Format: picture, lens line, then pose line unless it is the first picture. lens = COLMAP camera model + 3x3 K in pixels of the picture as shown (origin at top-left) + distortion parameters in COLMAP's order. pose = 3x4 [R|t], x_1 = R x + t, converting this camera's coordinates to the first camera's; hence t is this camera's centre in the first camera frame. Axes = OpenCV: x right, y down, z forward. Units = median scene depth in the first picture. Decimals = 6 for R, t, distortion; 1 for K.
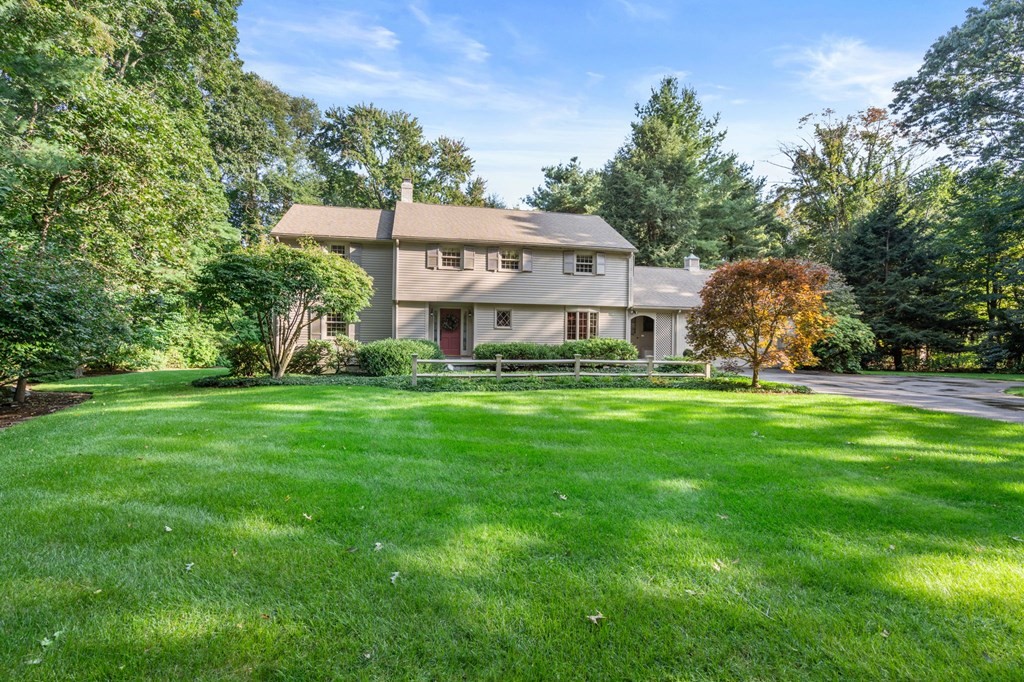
lens RADIAL K [[466.6, 0, 484.2], [0, 466.6, 308.8], [0, 0, 1]] dist [-0.004730, 0.004195]
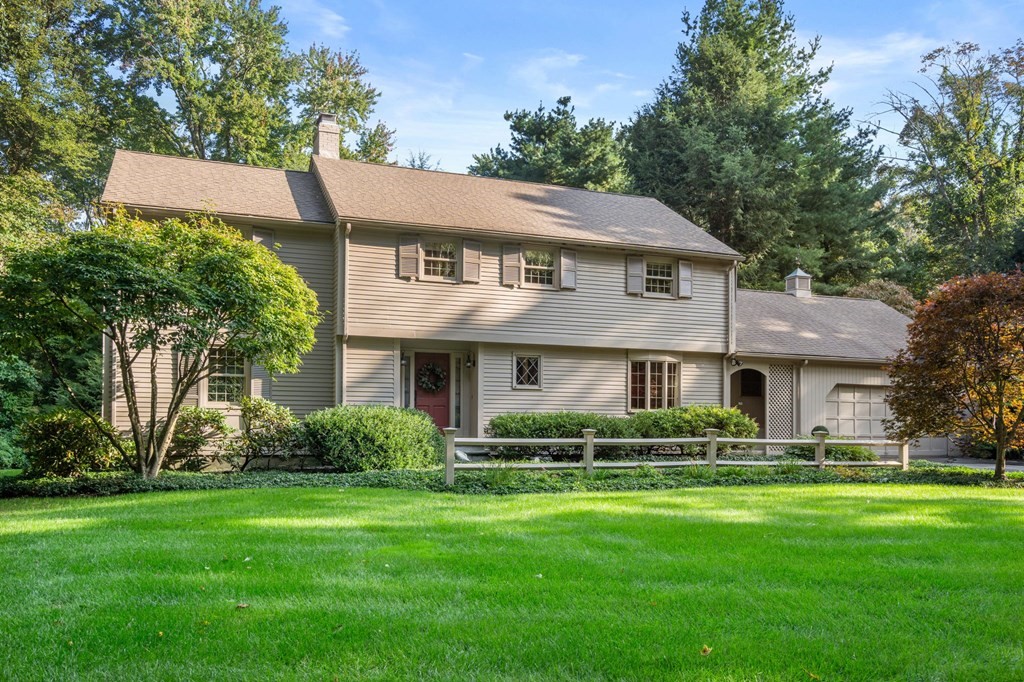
lens RADIAL K [[835.9, 0, 515.4], [0, 835.9, 346.0], [0, 0, 1]] dist [0.022426, -0.008922]
pose [[0.986512, 0.011617, 0.163274, -0.121656], [-0.008162, 0.999729, -0.021813, 0.011006], [-0.163483, 0.020186, 0.986340, 0.005285]]
